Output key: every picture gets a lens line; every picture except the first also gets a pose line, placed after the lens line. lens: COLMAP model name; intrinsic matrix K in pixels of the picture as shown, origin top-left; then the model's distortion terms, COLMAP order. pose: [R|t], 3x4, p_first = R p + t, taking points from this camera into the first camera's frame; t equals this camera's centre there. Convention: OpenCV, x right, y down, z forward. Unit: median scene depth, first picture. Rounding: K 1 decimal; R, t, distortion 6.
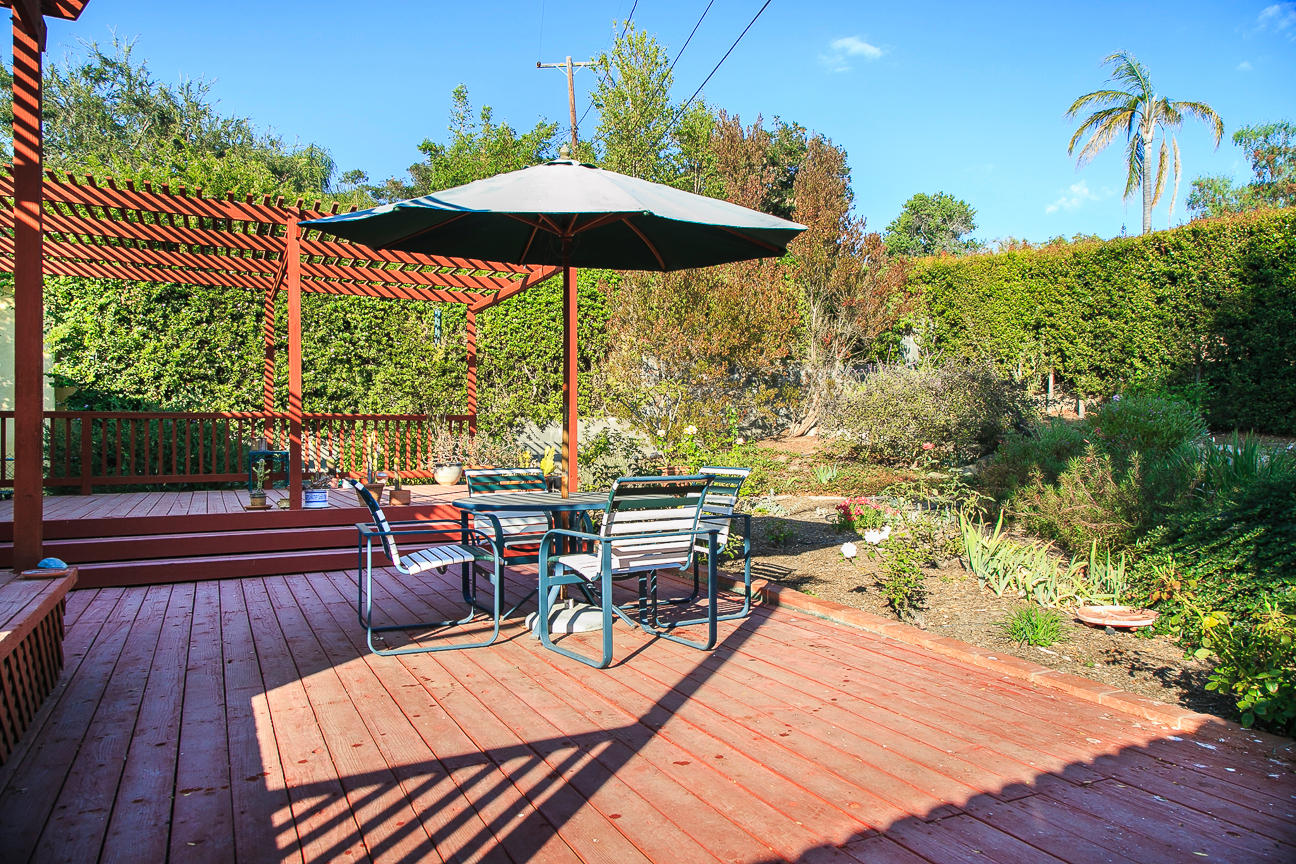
lens RADIAL K [[868.9, 0, 648.0], [0, 868.9, 432.0], [0, 0, 1]] dist [0.005932, 0.001052]
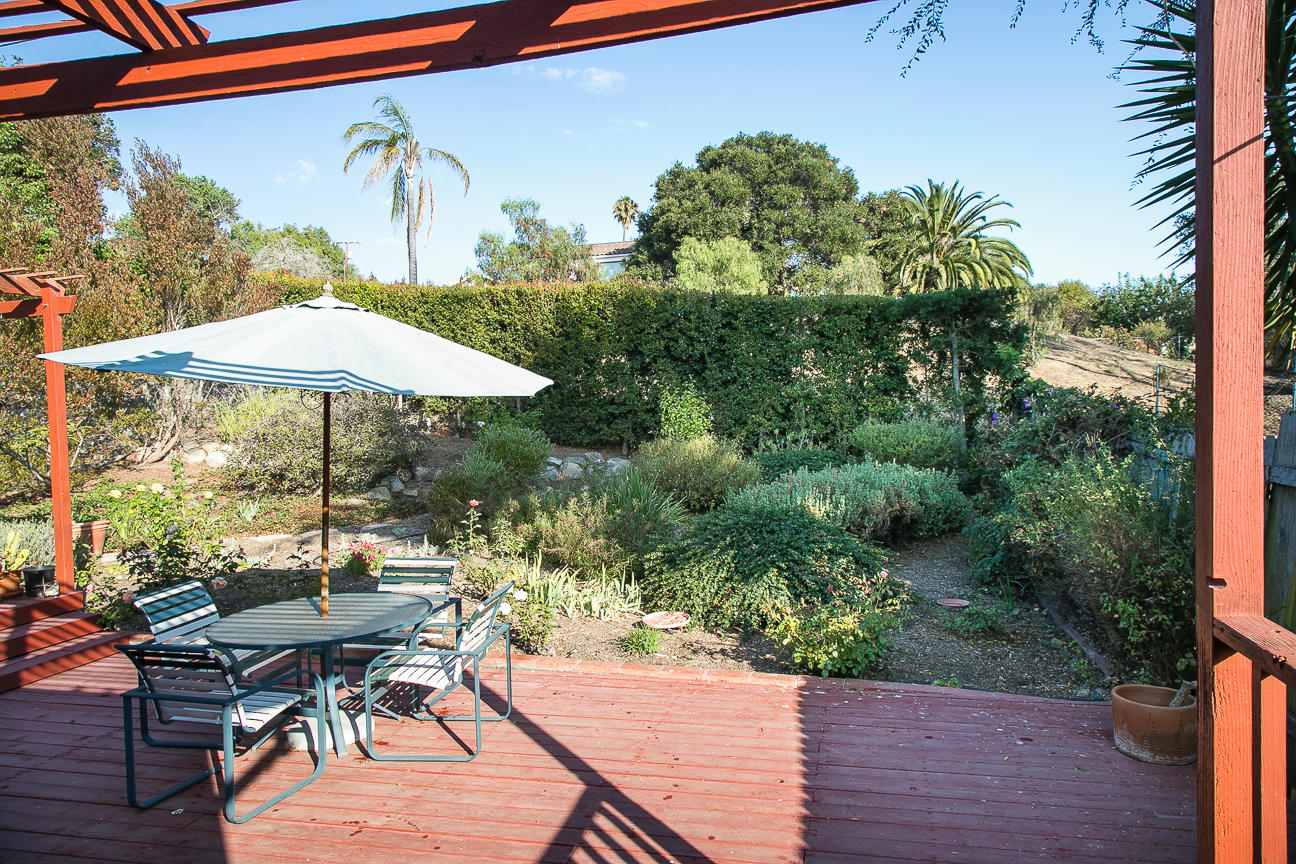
lens RADIAL K [[873.4, 0, 648.0], [0, 873.4, 432.0], [0, 0, 1]] dist [-0.049027, 0.000563]
pose [[0.638151, -0.045207, 0.768583, -0.612679], [0.016074, 0.998839, 0.045403, -0.180396], [-0.769744, -0.016620, 0.638137, 0.035685]]
